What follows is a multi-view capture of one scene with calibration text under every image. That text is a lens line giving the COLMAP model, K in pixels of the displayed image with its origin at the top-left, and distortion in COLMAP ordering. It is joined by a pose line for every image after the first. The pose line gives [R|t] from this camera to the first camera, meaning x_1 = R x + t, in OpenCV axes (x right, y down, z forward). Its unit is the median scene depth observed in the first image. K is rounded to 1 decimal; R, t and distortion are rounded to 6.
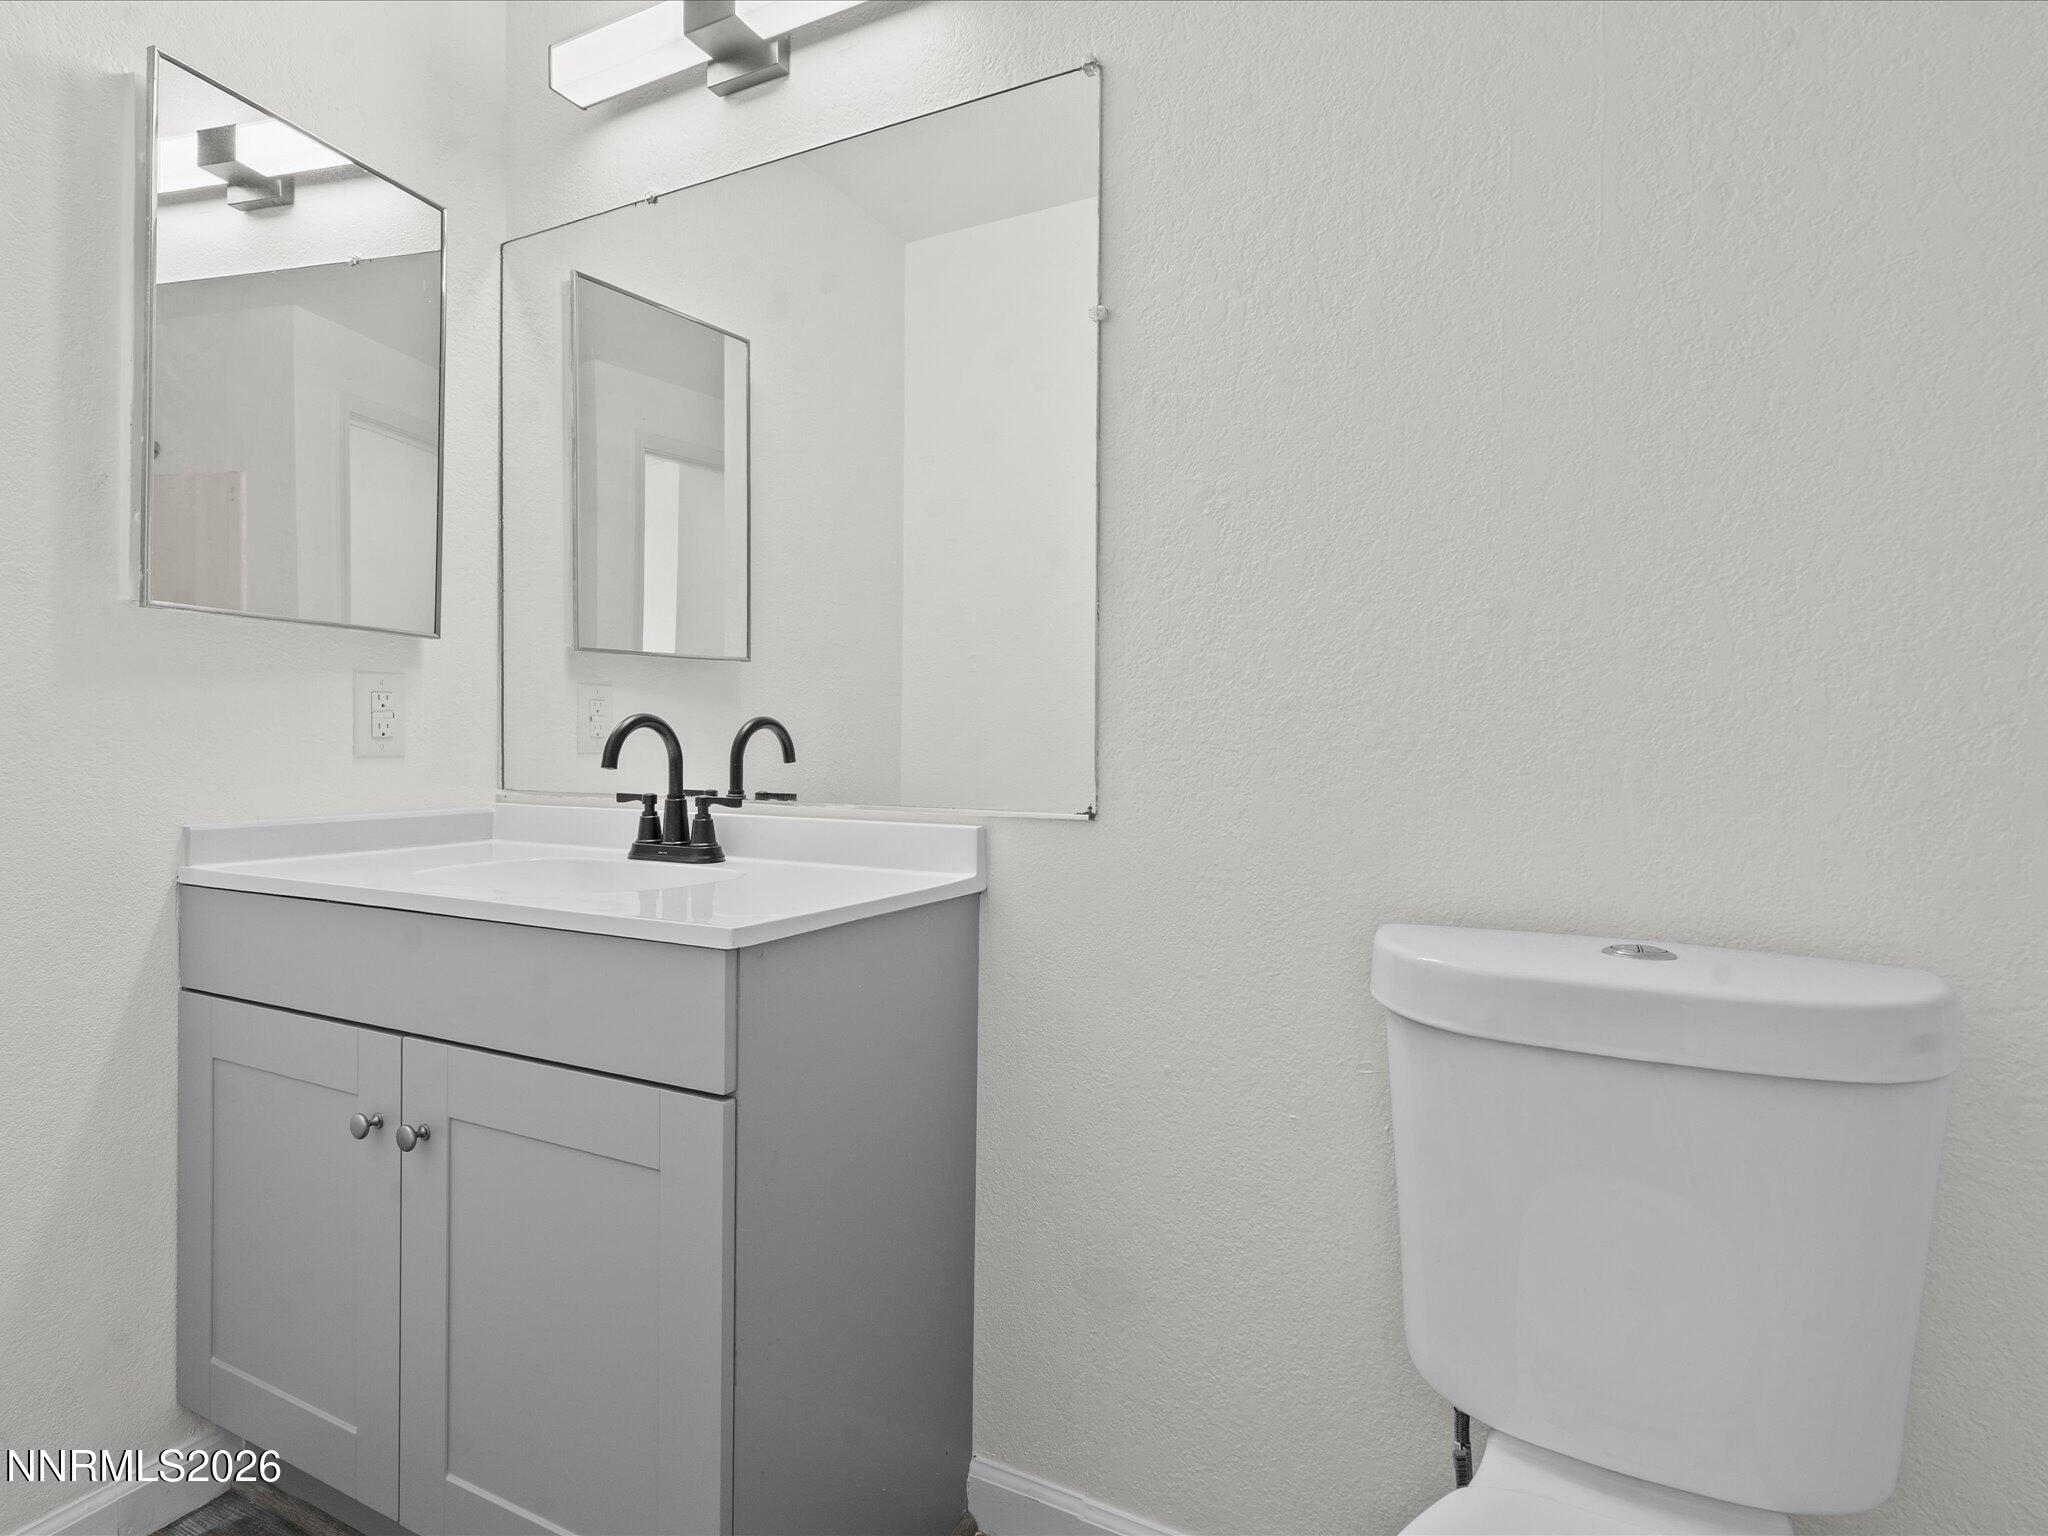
lens RADIAL K [[1018.7, 0, 1024.0], [0, 1018.7, 768.0], [0, 0, 1]] dist [0.000450, 0.001021]
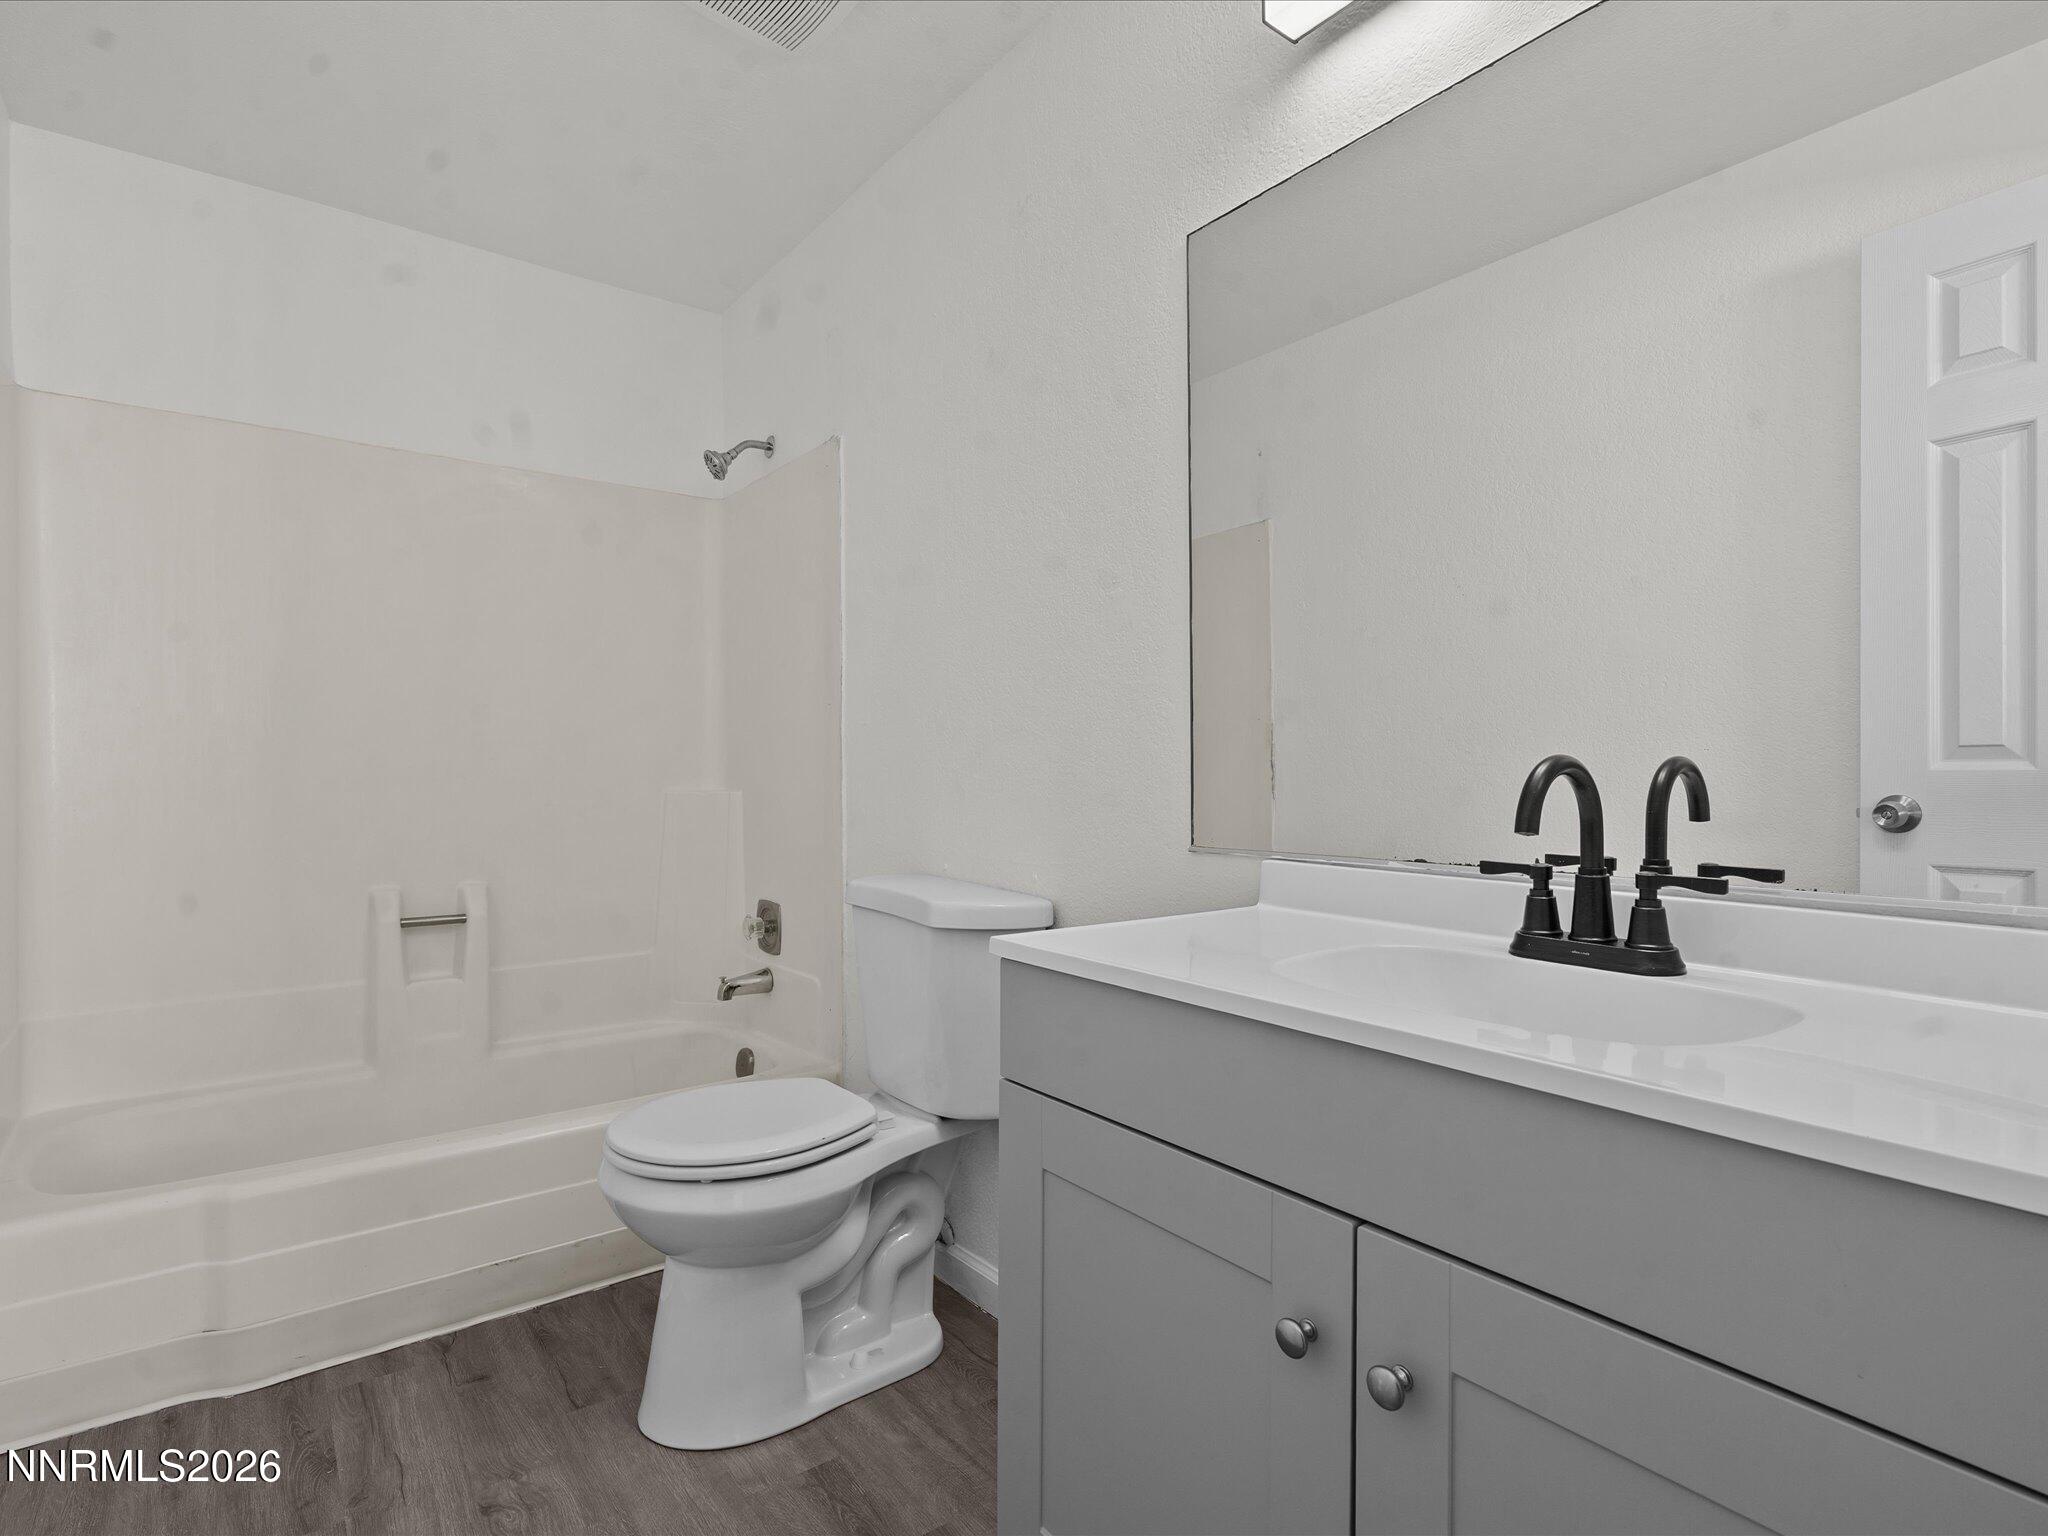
lens RADIAL K [[1018.7, 0, 1024.0], [0, 1018.7, 768.0], [0, 0, 1]] dist [0.000450, 0.001021]
pose [[0.919531, 0.006934, -0.392957, -0.425197], [-0.019878, 0.999385, -0.028880, -0.014209], [0.392515, 0.034367, 0.919103, 0.211565]]
